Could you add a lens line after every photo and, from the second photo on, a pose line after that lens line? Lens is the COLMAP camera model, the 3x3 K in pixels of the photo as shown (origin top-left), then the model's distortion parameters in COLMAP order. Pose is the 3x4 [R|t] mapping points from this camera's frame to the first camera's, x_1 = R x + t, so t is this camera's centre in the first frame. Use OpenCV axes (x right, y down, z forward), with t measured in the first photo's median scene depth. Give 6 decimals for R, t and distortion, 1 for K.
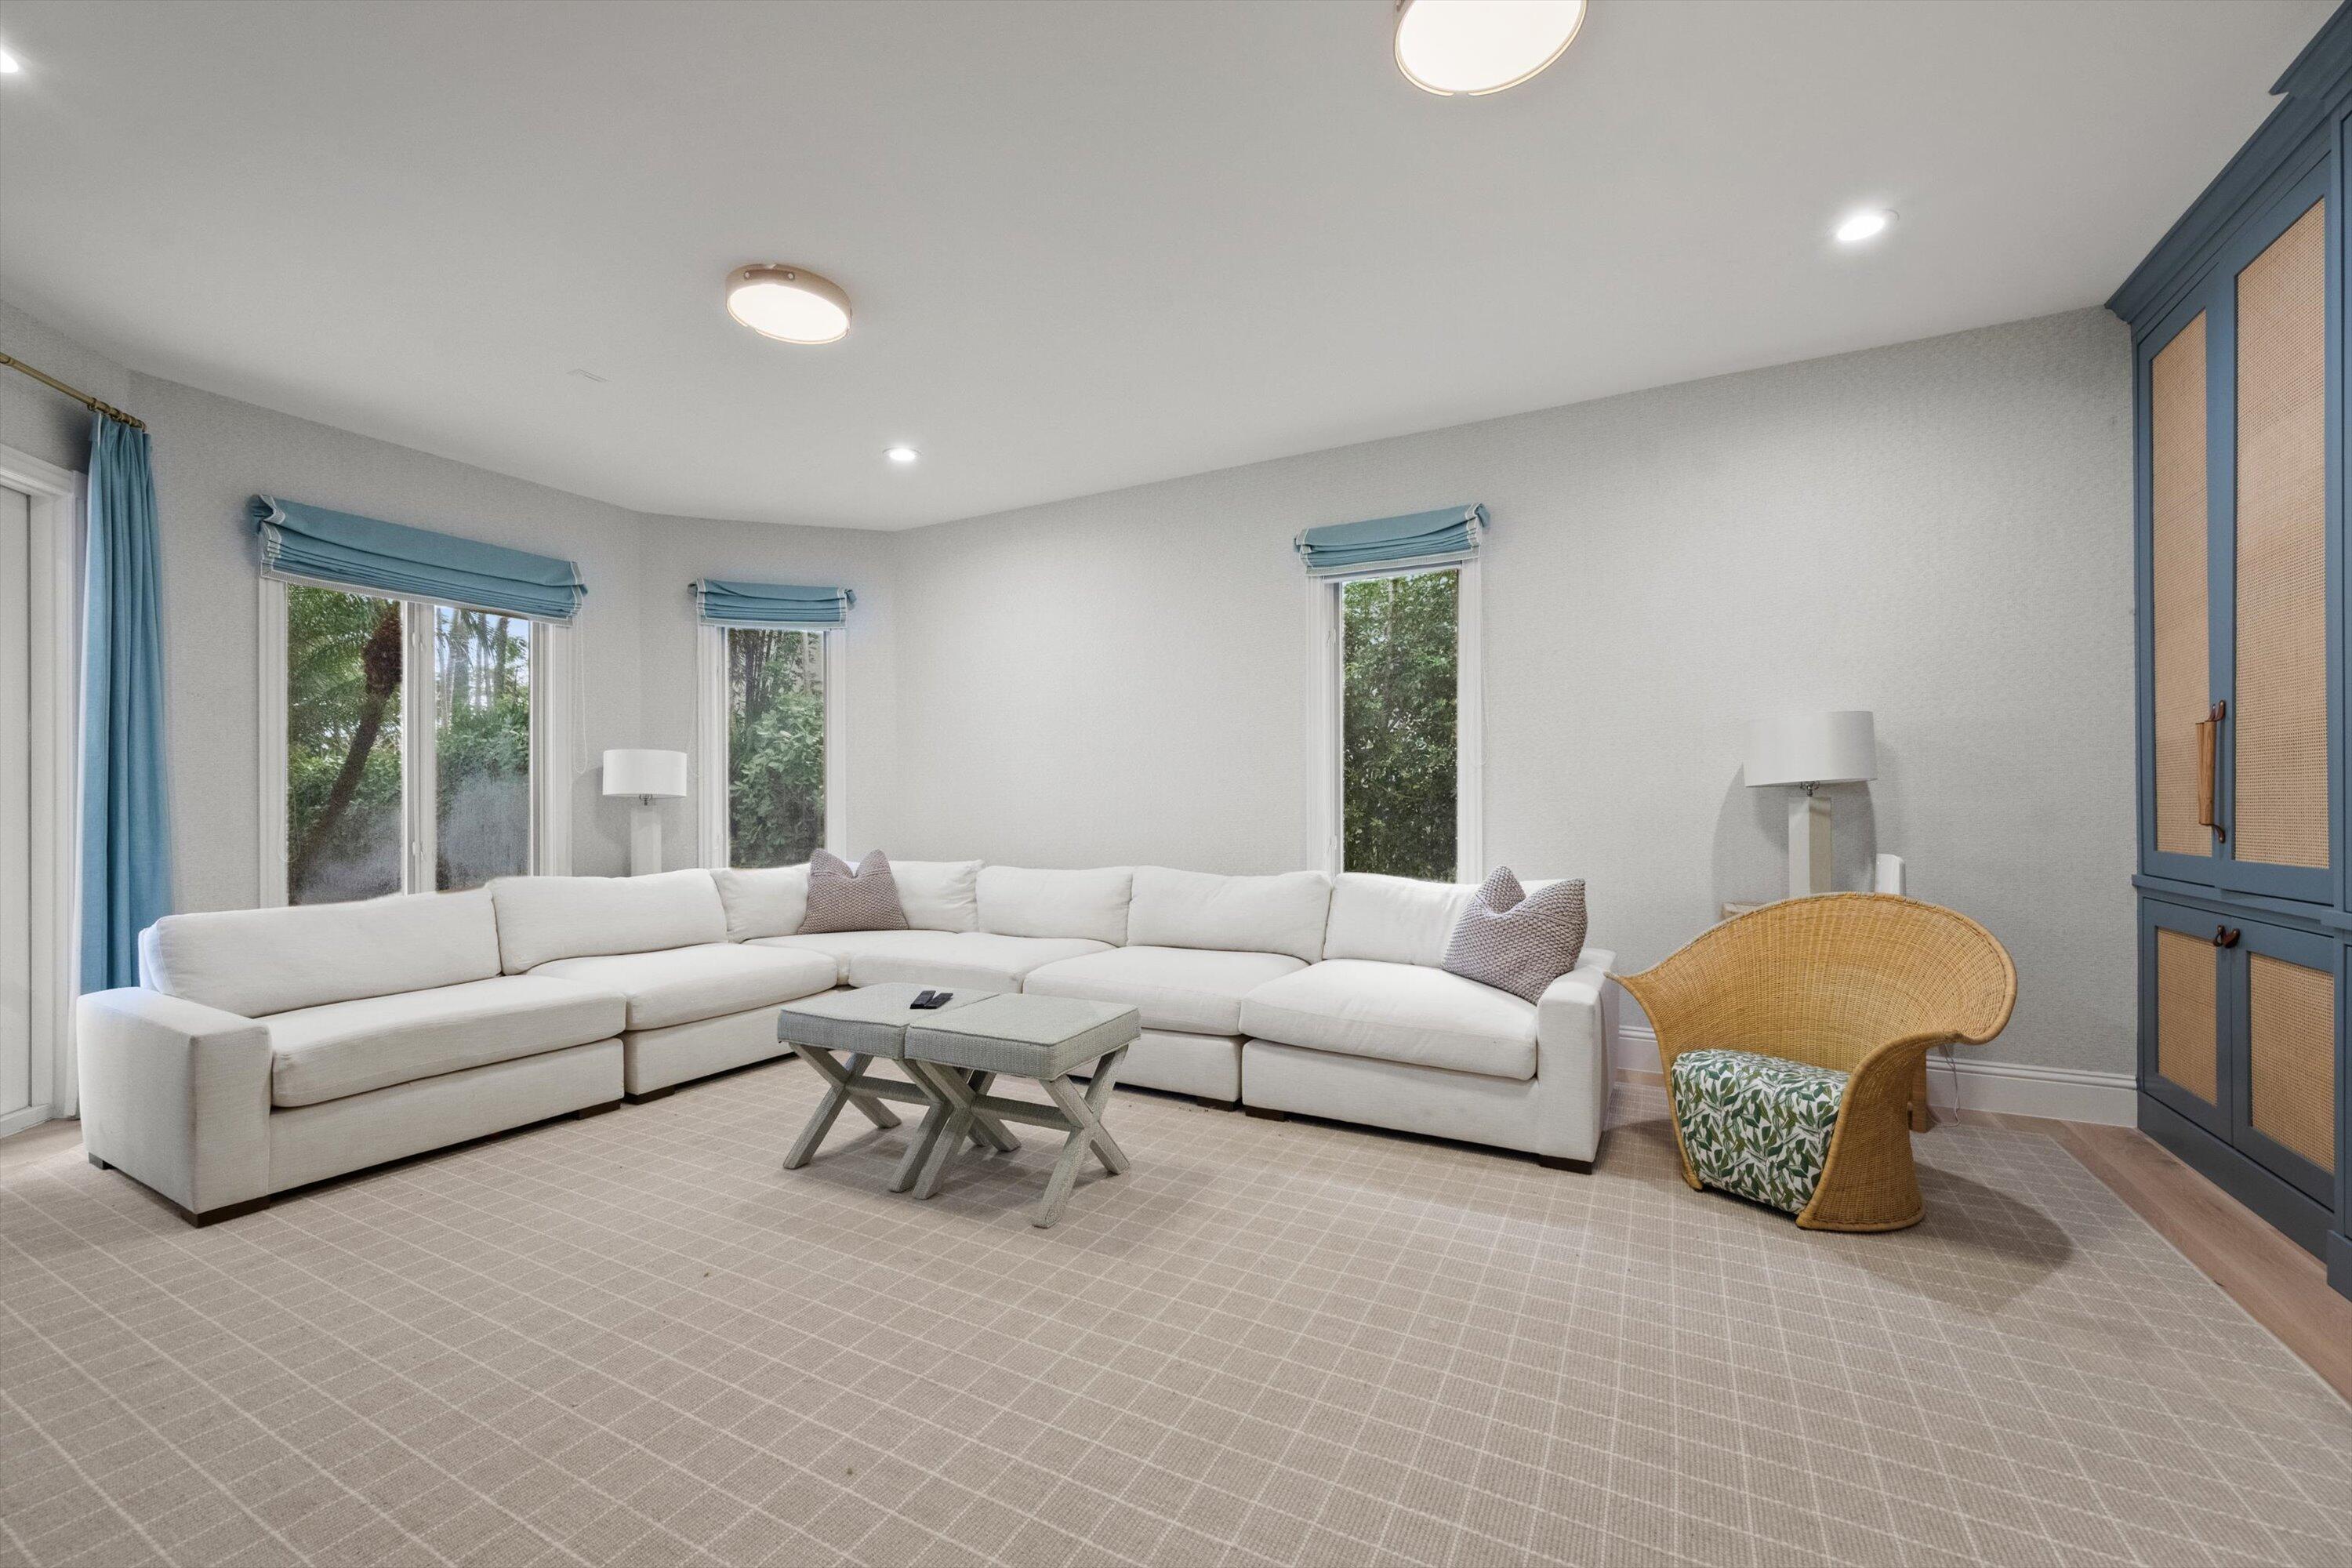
lens RADIAL K [[925.3, 0, 1171.6], [0, 925.3, 778.0], [0, 0, 1]] dist [-0.001163, -0.000109]
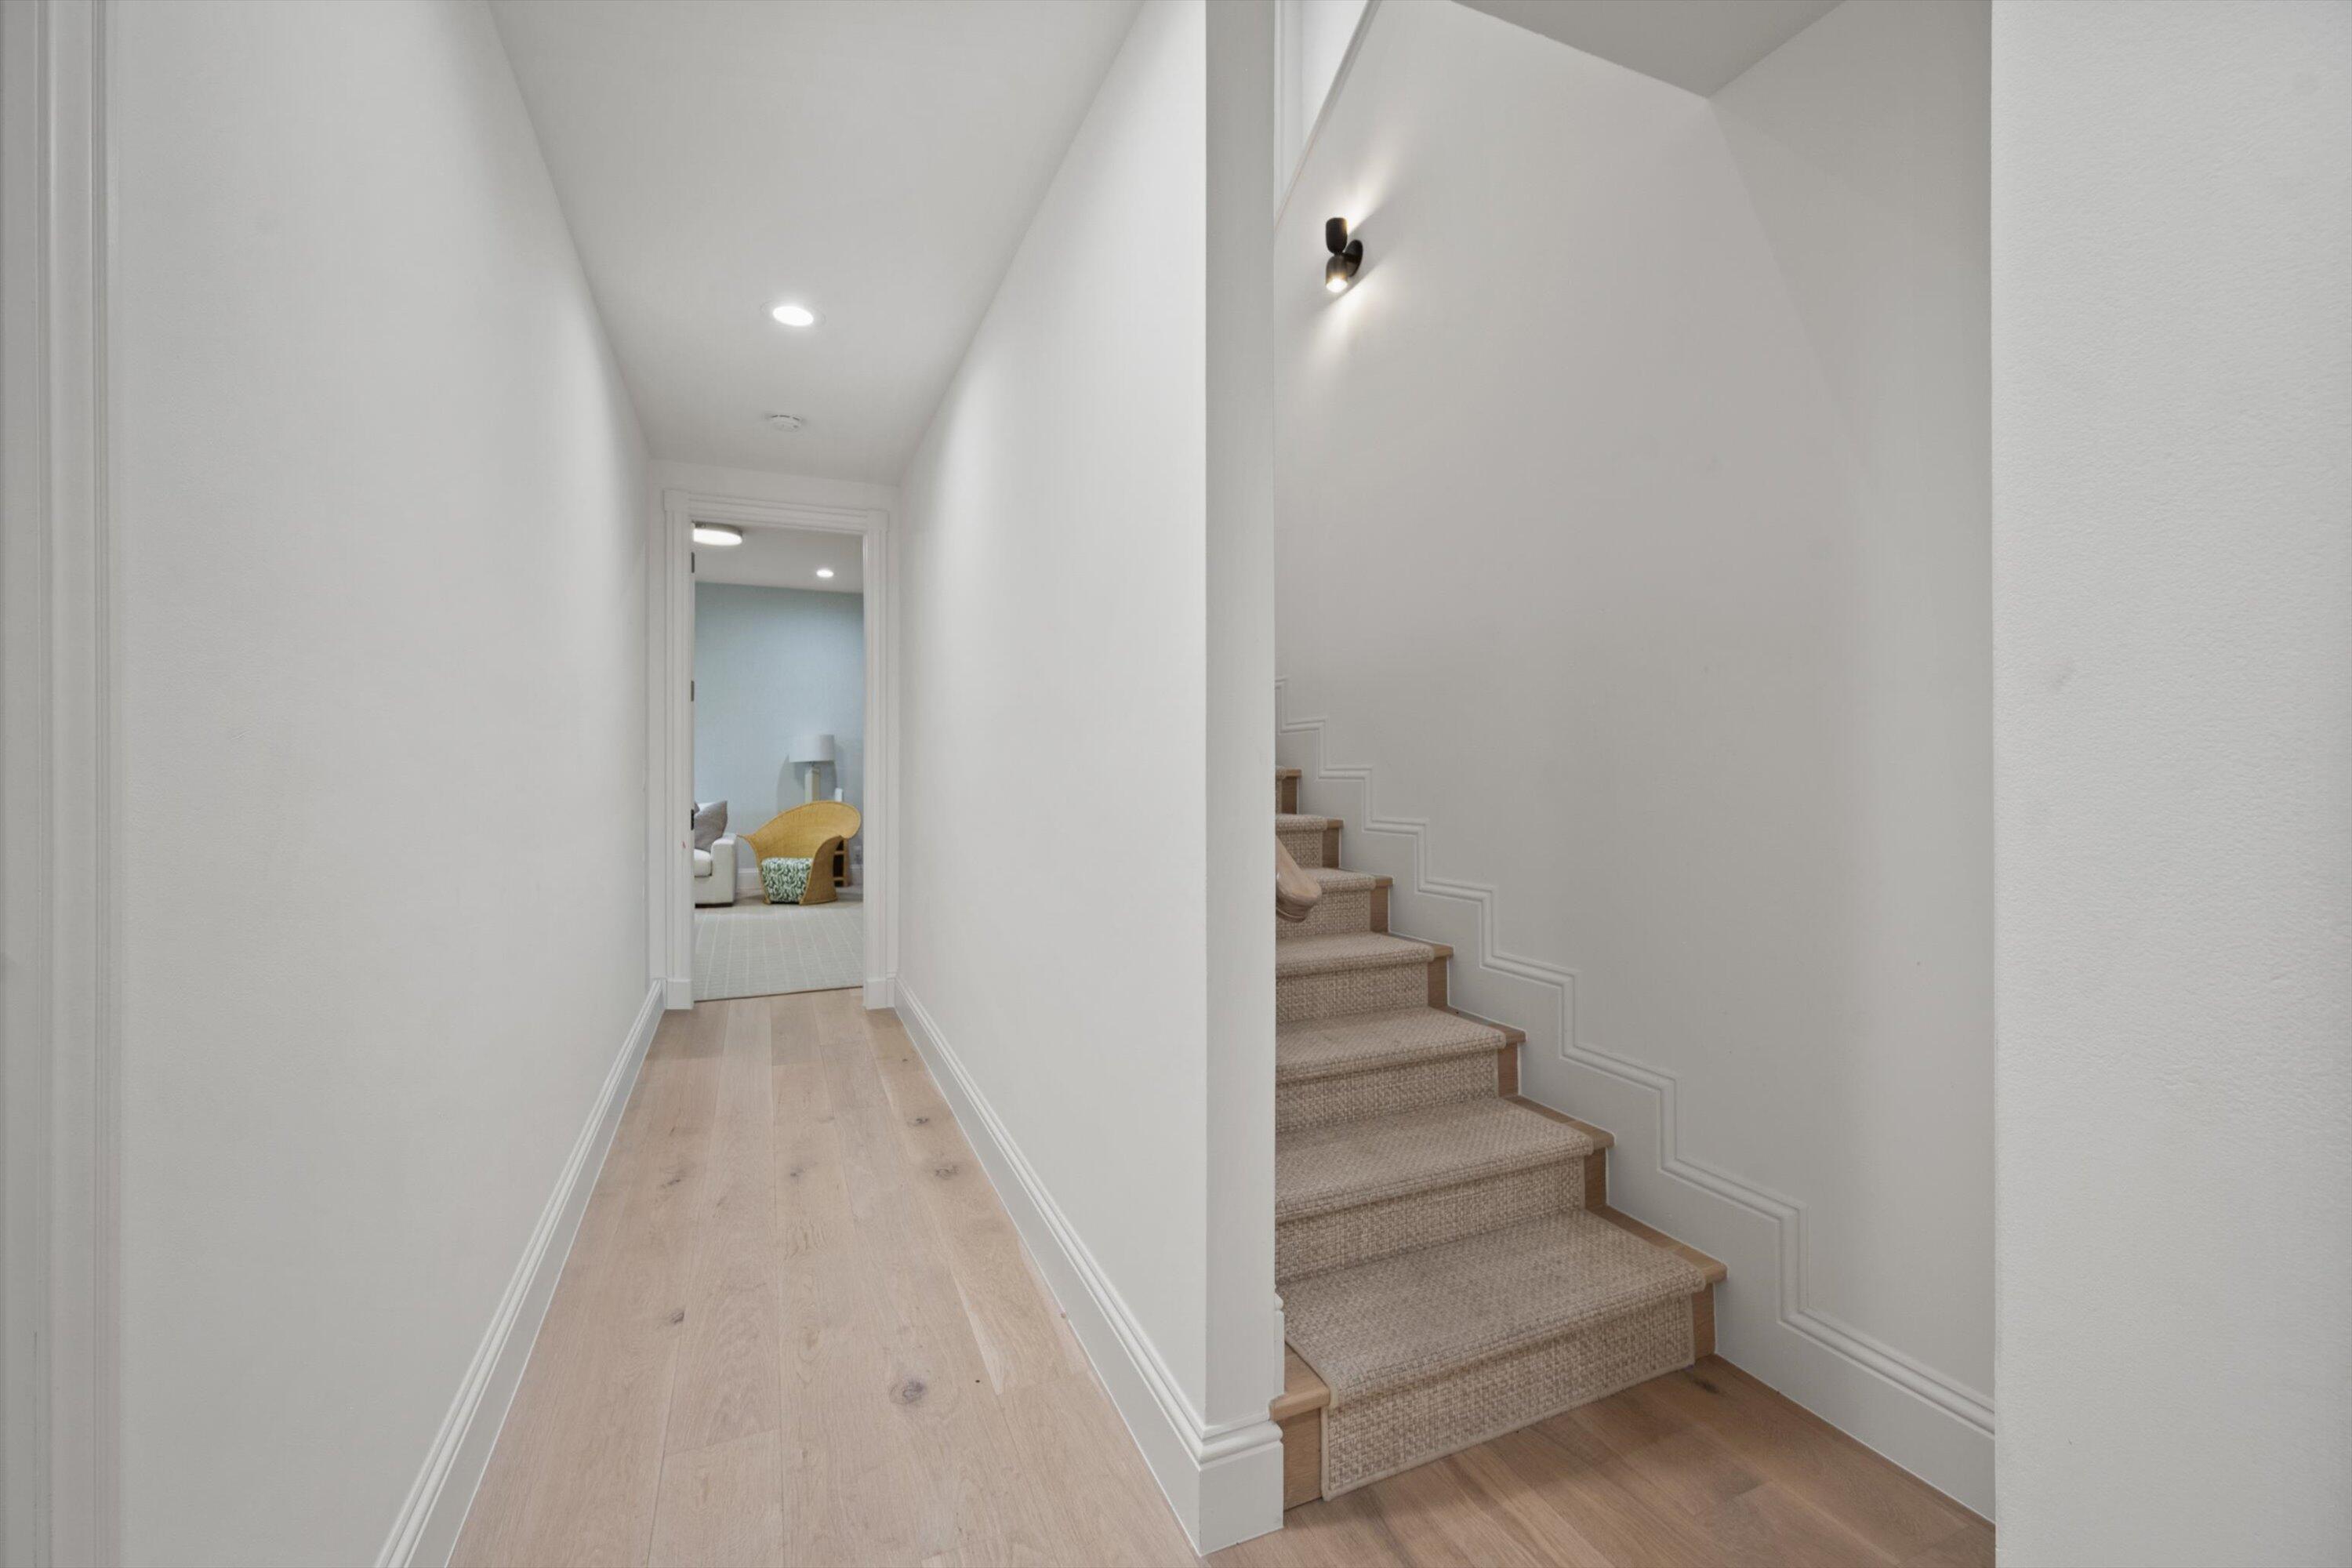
lens RADIAL K [[971.6, 0, 1175.9], [0, 971.6, 764.2], [0, 0, 1]] dist [-0.001788, -0.000187]
pose [[0.621832, -0.005402, 0.783132, -0.830973], [-0.004278, 0.999938, 0.010294, -0.019971], [-0.783139, -0.009752, 0.621770, -1.536303]]
